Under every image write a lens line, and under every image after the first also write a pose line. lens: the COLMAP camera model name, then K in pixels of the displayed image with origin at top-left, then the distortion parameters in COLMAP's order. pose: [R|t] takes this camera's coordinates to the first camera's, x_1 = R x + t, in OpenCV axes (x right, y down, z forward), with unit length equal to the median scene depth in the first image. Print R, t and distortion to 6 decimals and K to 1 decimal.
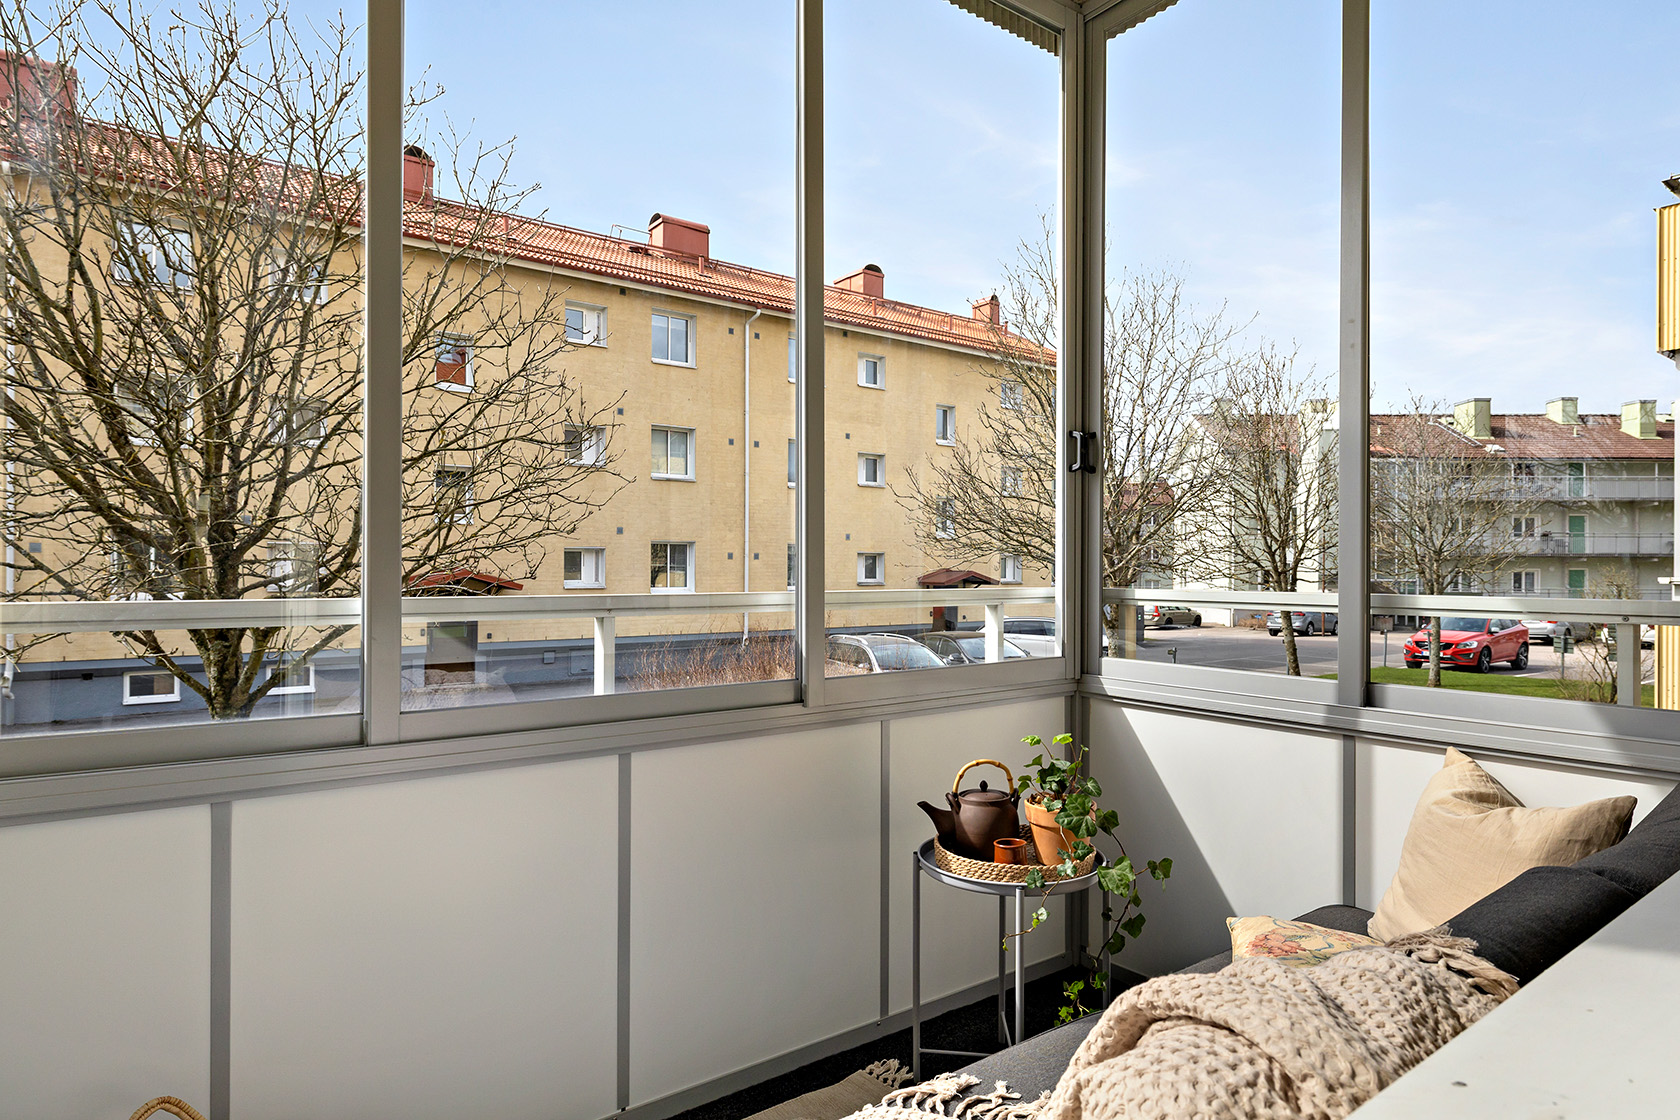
lens RADIAL K [[935.1, 0, 844.2], [0, 935.1, 570.3], [0, 0, 1]] dist [-0.000612, 0.001078]
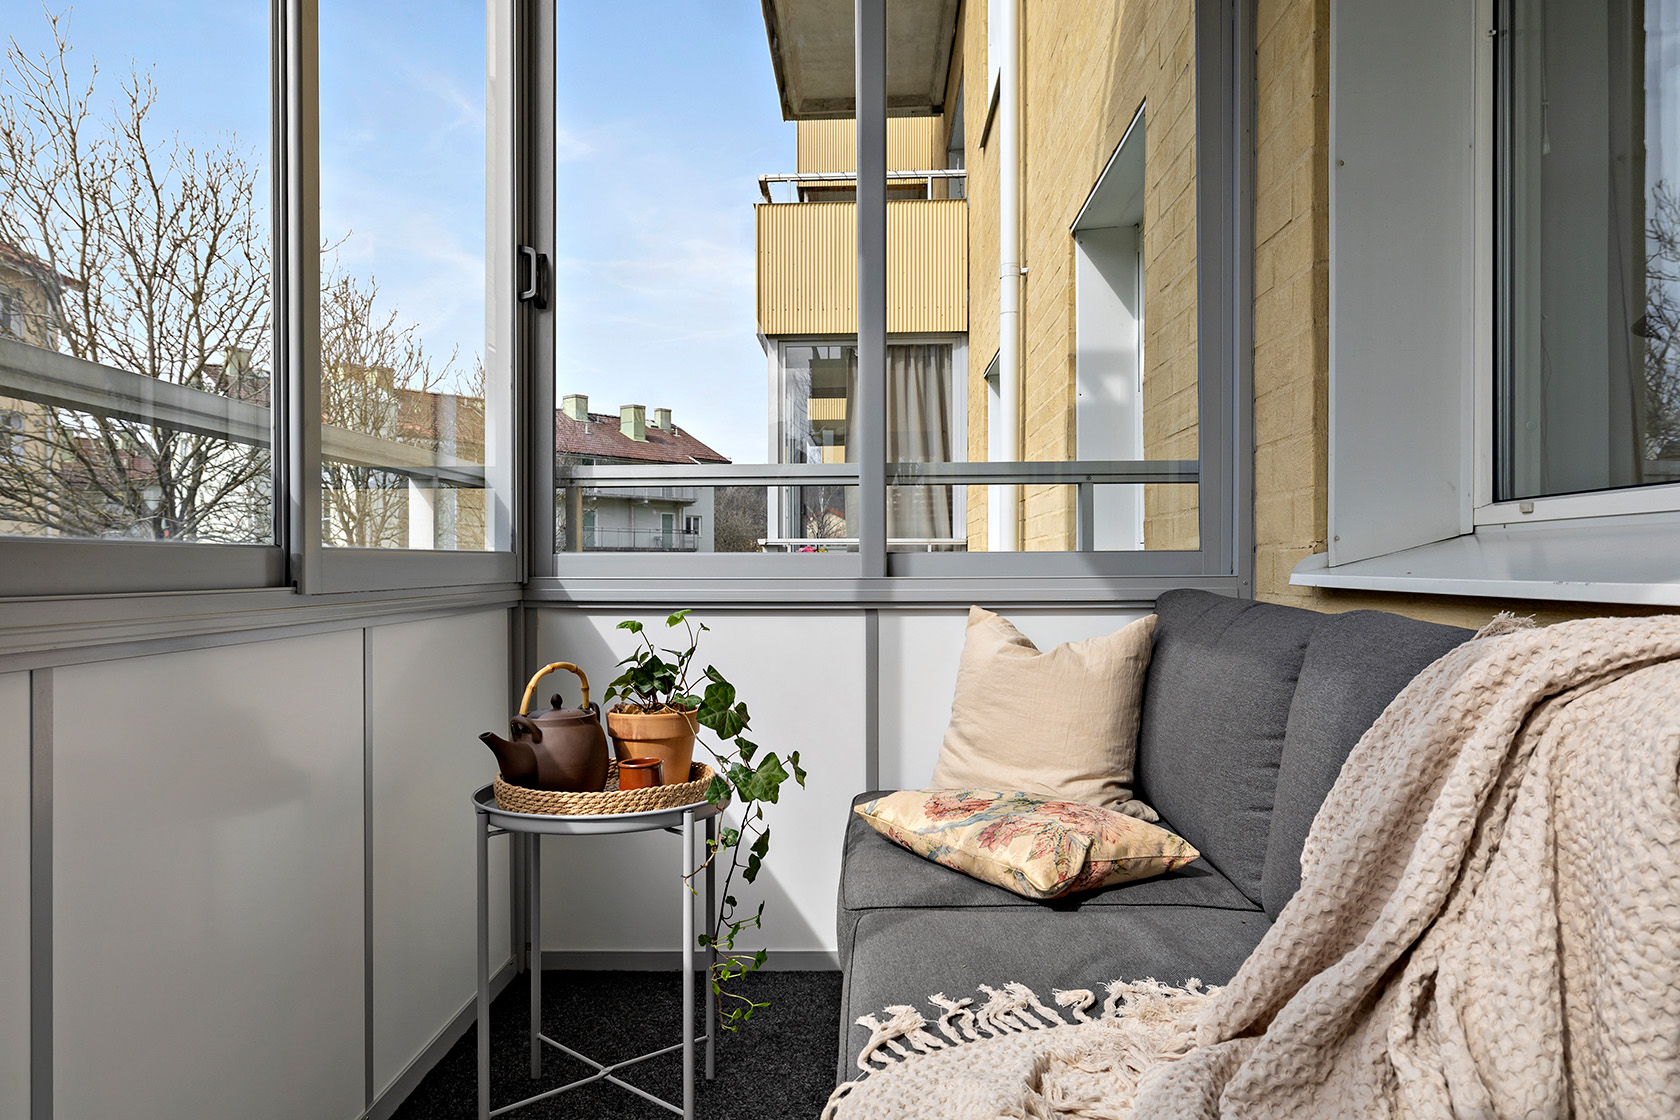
lens RADIAL K [[1132.3, 0, 829.3], [0, 1132.3, 553.7], [0, 0, 1]] dist [-0.009992, 0.000347]
pose [[0.640747, -0.000620, 0.767752, -0.354413], [0.010653, 0.999911, -0.008084, 0.128462], [-0.767678, 0.013359, 0.640697, 0.305777]]
